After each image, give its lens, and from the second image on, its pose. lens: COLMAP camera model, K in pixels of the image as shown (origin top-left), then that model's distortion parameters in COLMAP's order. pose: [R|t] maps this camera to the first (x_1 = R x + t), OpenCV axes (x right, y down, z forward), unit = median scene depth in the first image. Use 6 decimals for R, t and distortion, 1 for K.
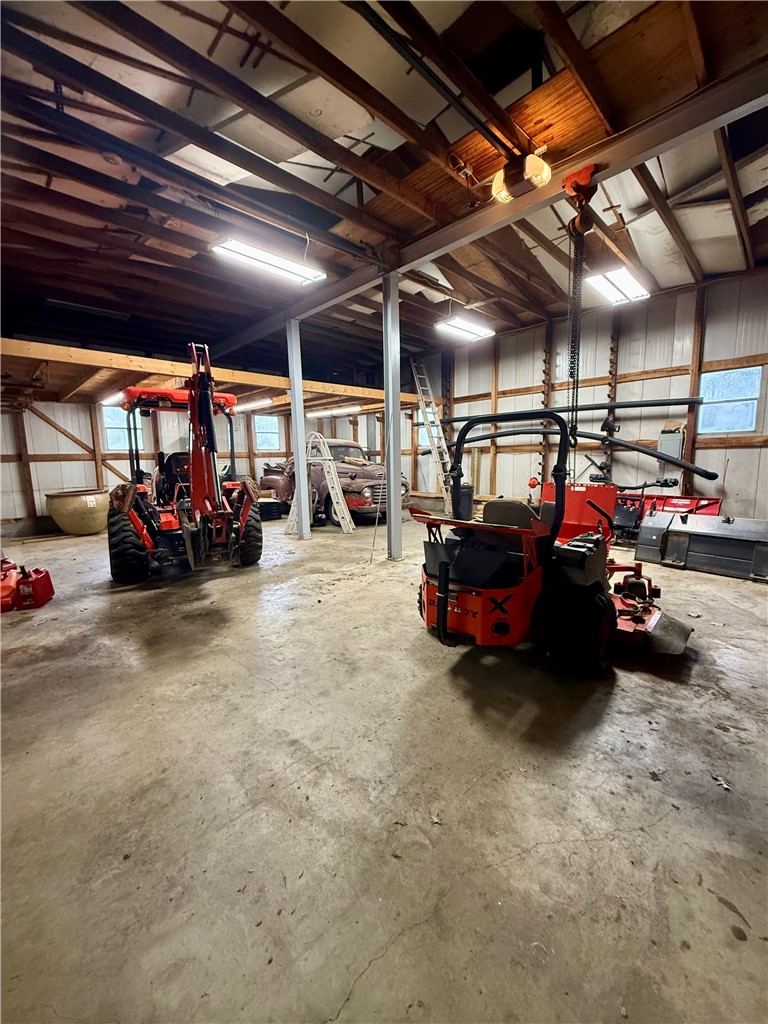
lens RADIAL K [[406.9, 0, 384.0], [0, 406.9, 512.0], [0, 0, 1]] dist [-0.000150, -0.000022]
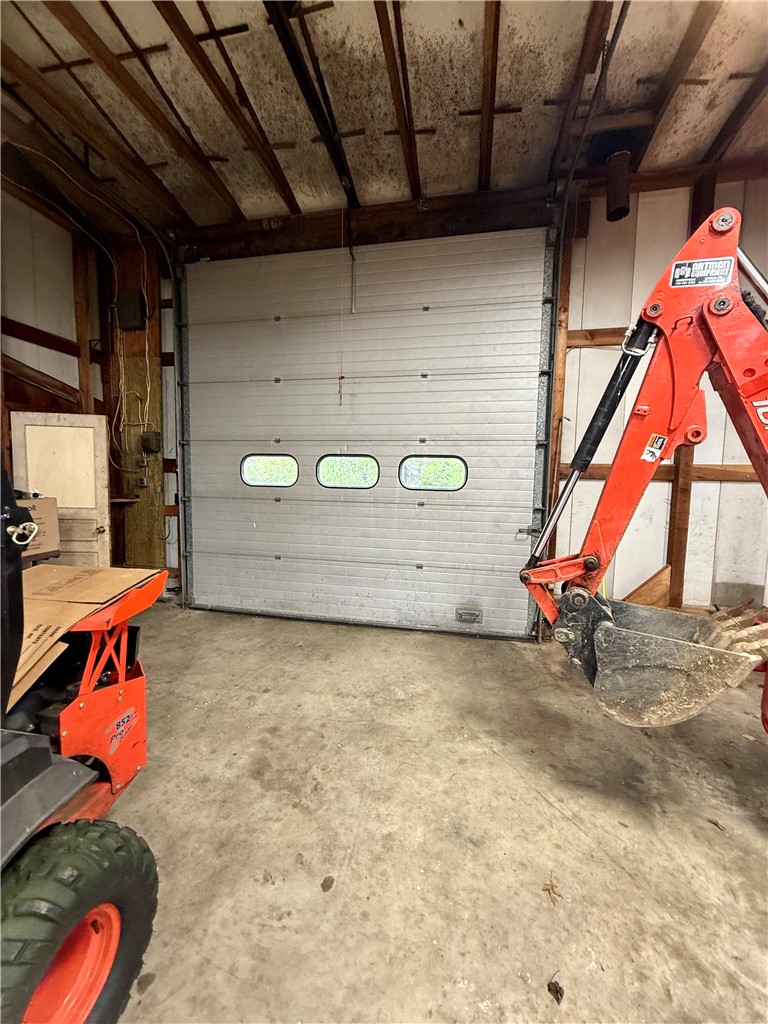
lens RADIAL K [[406.9, 0, 384.0], [0, 406.9, 512.0], [0, 0, 1]] dist [-0.000150, -0.000022]
pose [[-0.833241, 0.051885, -0.550471, 0.108274], [-0.075174, 0.975712, 0.205757, -0.210922], [0.547776, 0.212826, -0.809102, 1.495419]]
